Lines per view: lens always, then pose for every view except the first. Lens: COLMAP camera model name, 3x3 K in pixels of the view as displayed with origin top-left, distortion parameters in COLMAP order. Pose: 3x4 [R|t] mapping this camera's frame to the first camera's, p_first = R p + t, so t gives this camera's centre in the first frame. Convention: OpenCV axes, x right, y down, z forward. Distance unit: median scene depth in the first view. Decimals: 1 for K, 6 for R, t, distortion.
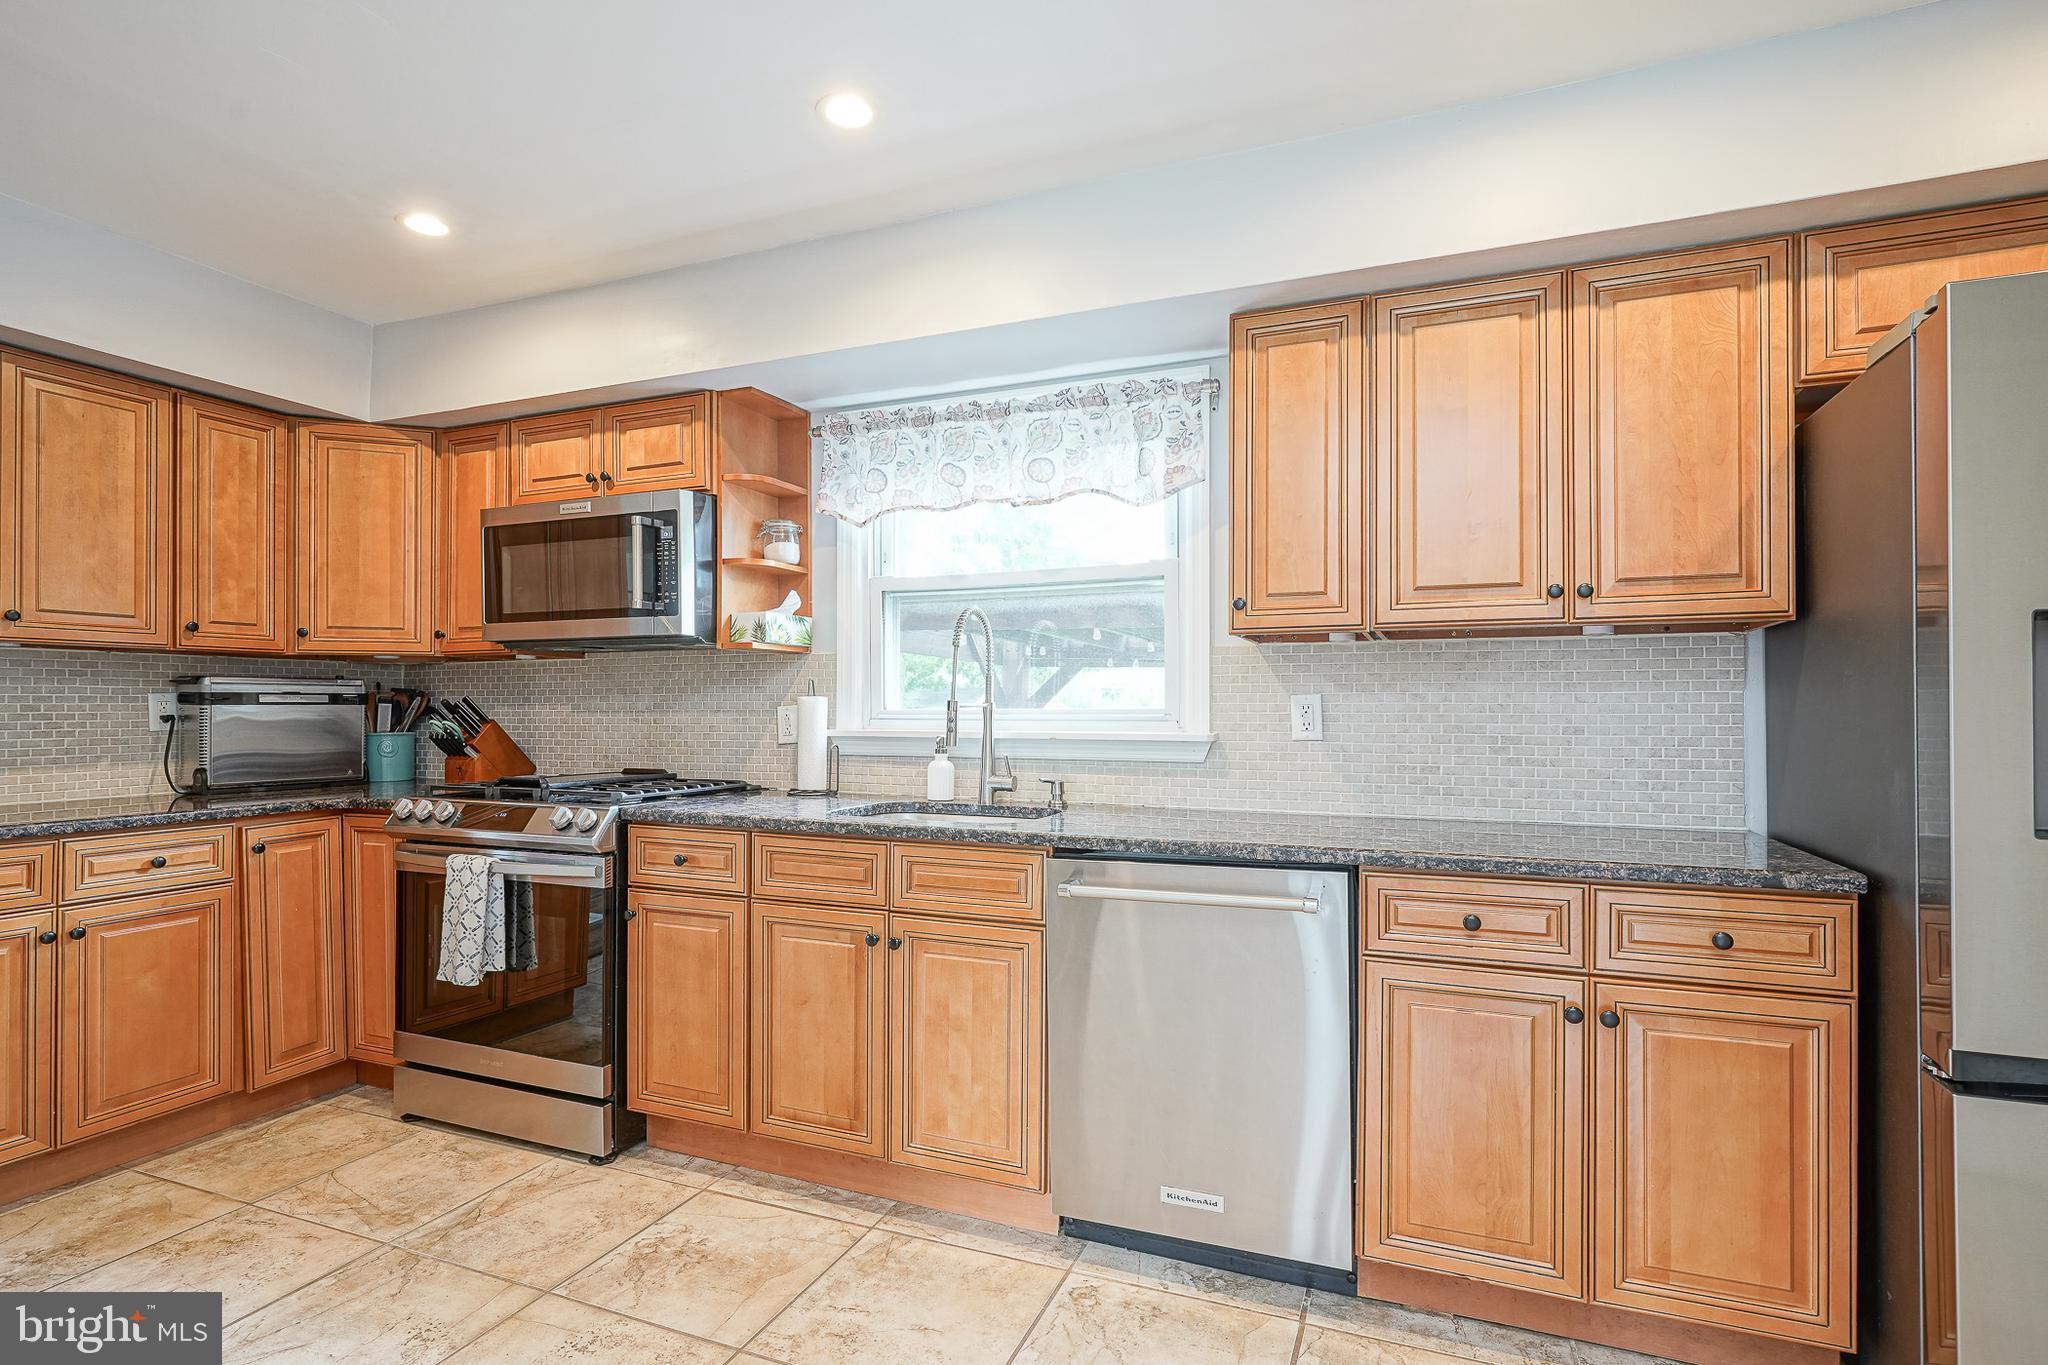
lens RADIAL K [[999.4, 0, 1031.1], [0, 999.4, 697.7], [0, 0, 1]] dist [0.000383, 0.000885]
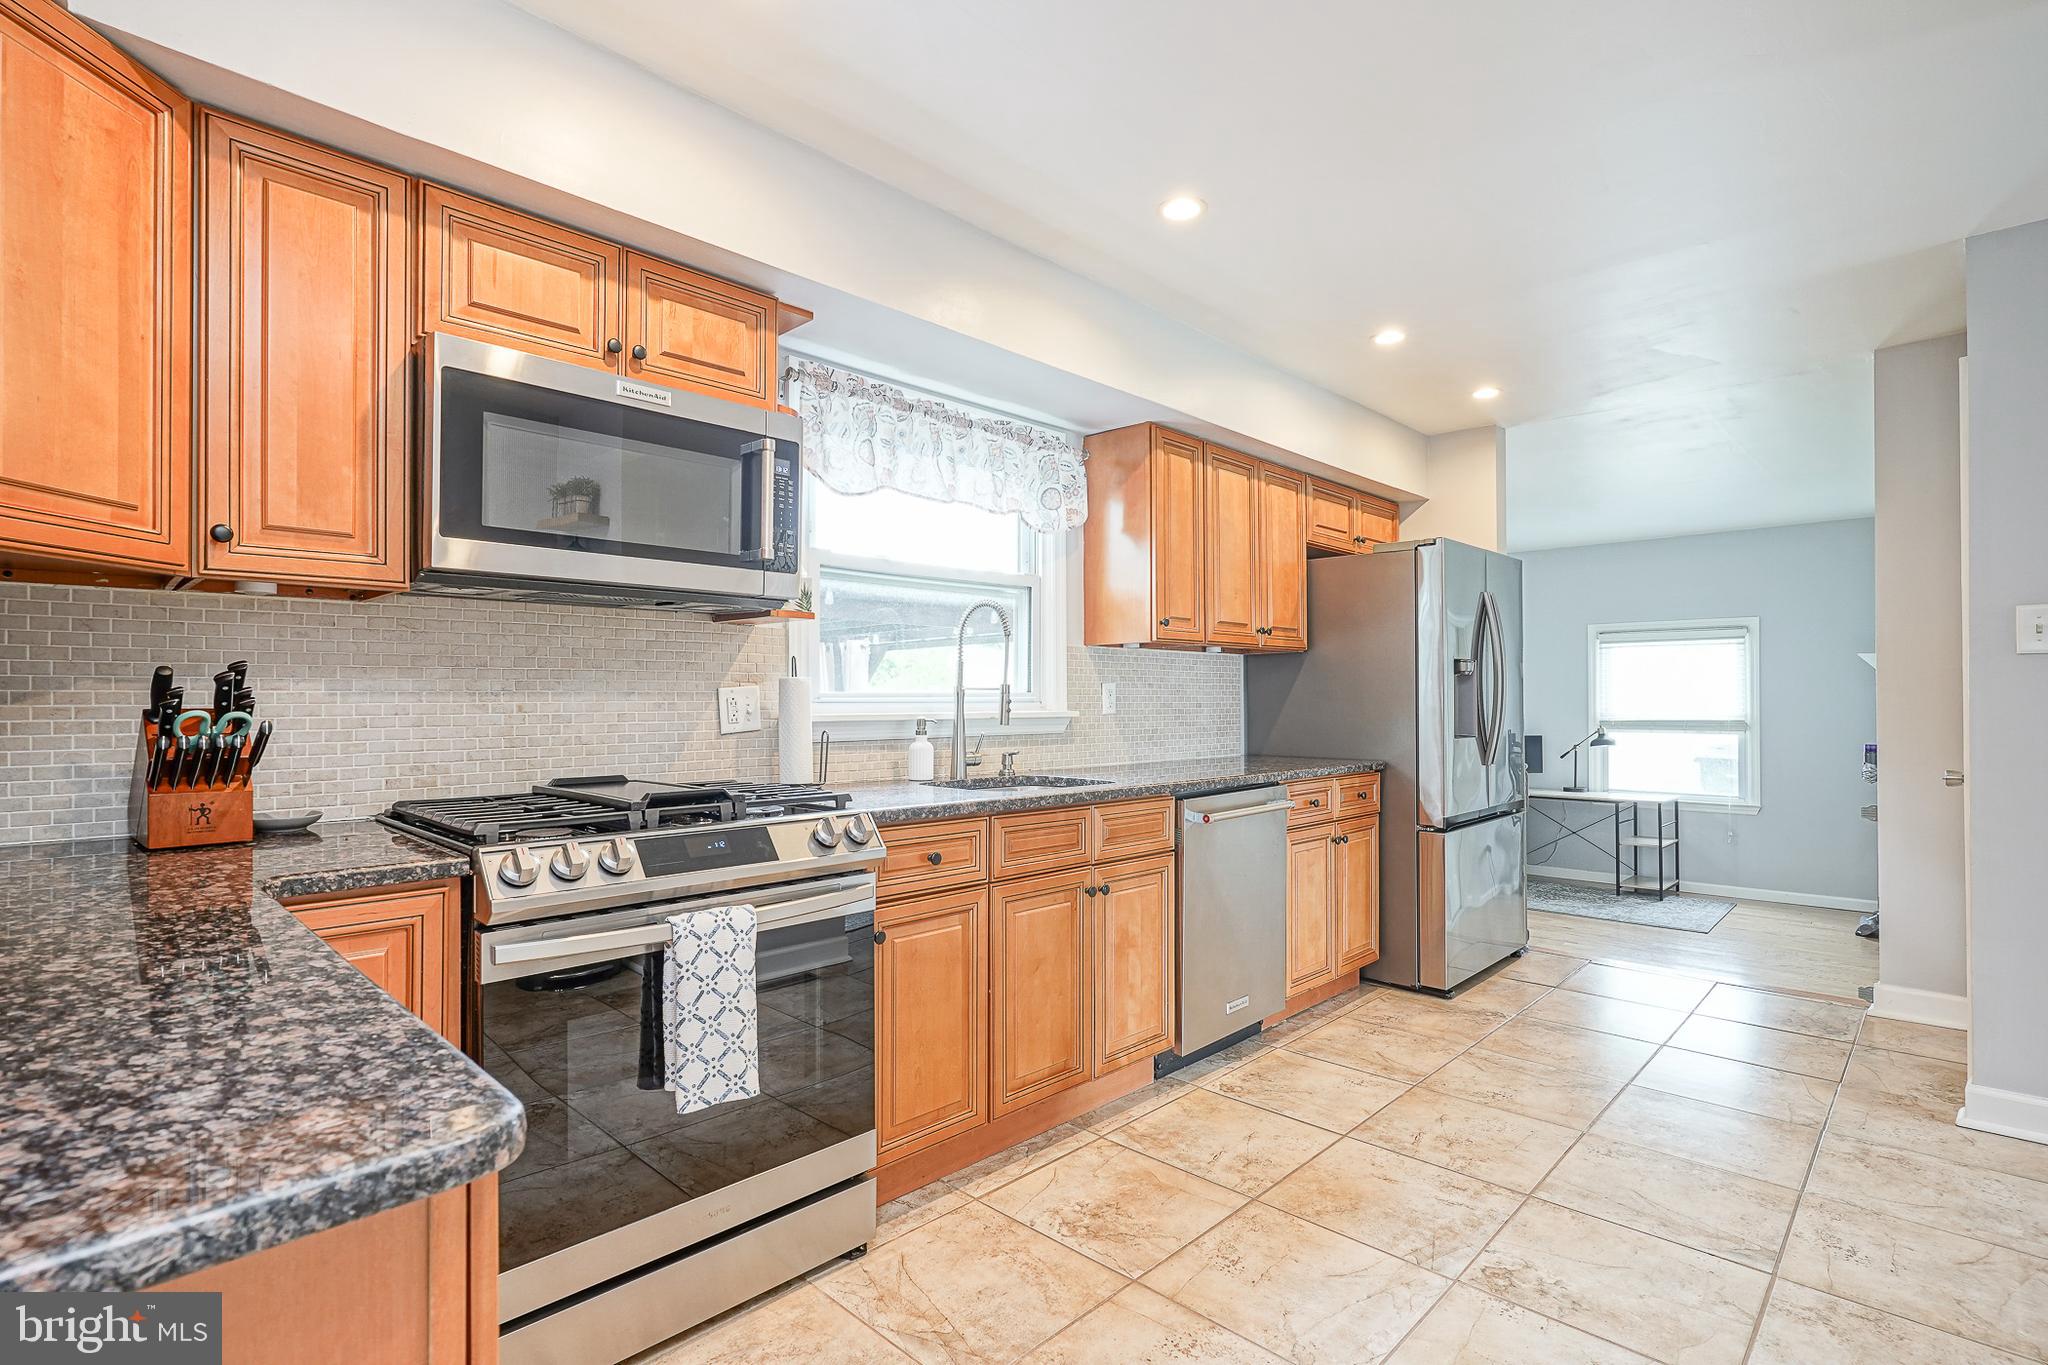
lens RADIAL K [[999.4, 0, 1030.3], [0, 999.4, 686.8], [0, 0, 1]] dist [0.000383, 0.000885]
pose [[0.372228, 0.009633, 0.928091, -1.173481], [-0.009232, 0.999935, -0.006676, 0.013937], [-0.928095, -0.006083, 0.372293, 0.596360]]
